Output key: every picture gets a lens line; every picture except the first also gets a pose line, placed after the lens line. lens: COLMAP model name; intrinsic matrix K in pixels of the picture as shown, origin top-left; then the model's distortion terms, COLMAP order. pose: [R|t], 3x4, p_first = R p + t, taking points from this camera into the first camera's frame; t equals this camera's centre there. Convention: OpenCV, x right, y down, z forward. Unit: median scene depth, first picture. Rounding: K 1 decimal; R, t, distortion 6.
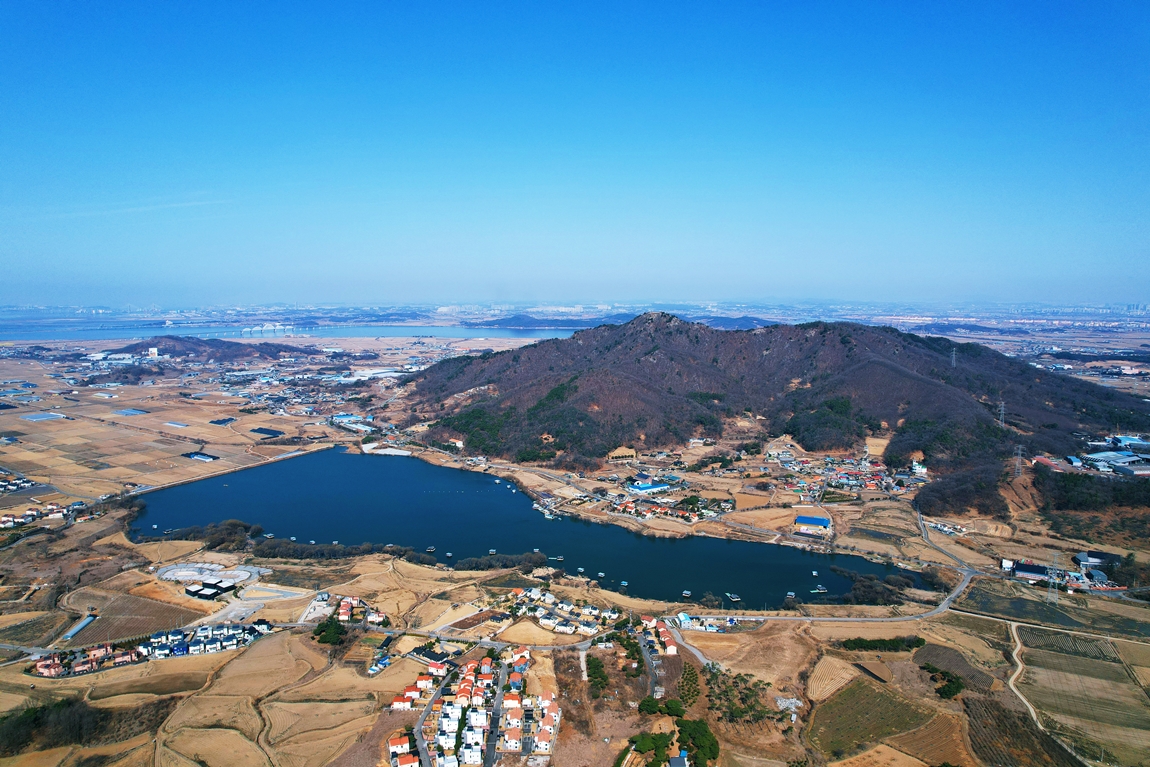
lens RADIAL K [[731.1, 0, 575.0], [0, 731.1, 383.5], [0, 0, 1]] dist [-0.087344, 0.080303]
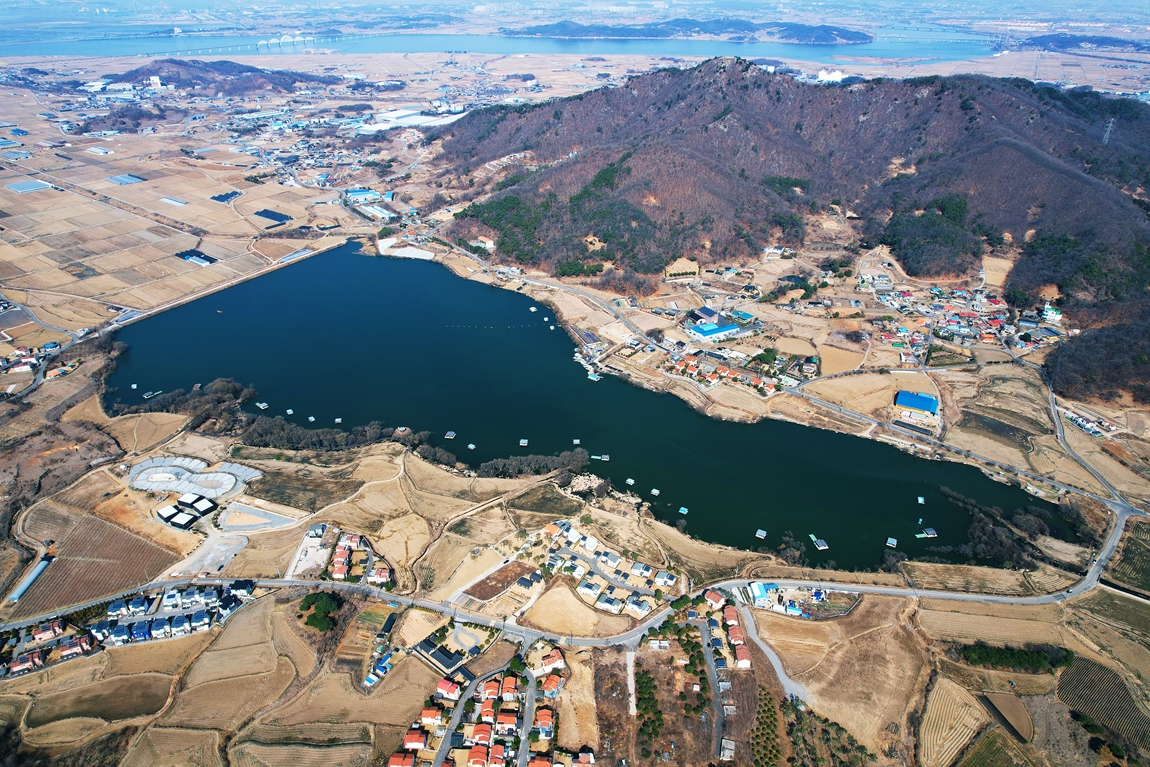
lens RADIAL K [[731.1, 0, 575.0], [0, 731.1, 383.5], [0, 0, 1]] dist [-0.087344, 0.080303]
pose [[0.997947, 0.030573, -0.056278, -0.008179], [-0.007055, 0.925836, 0.377860, -0.112583], [0.063657, -0.376688, 0.924151, 0.203409]]
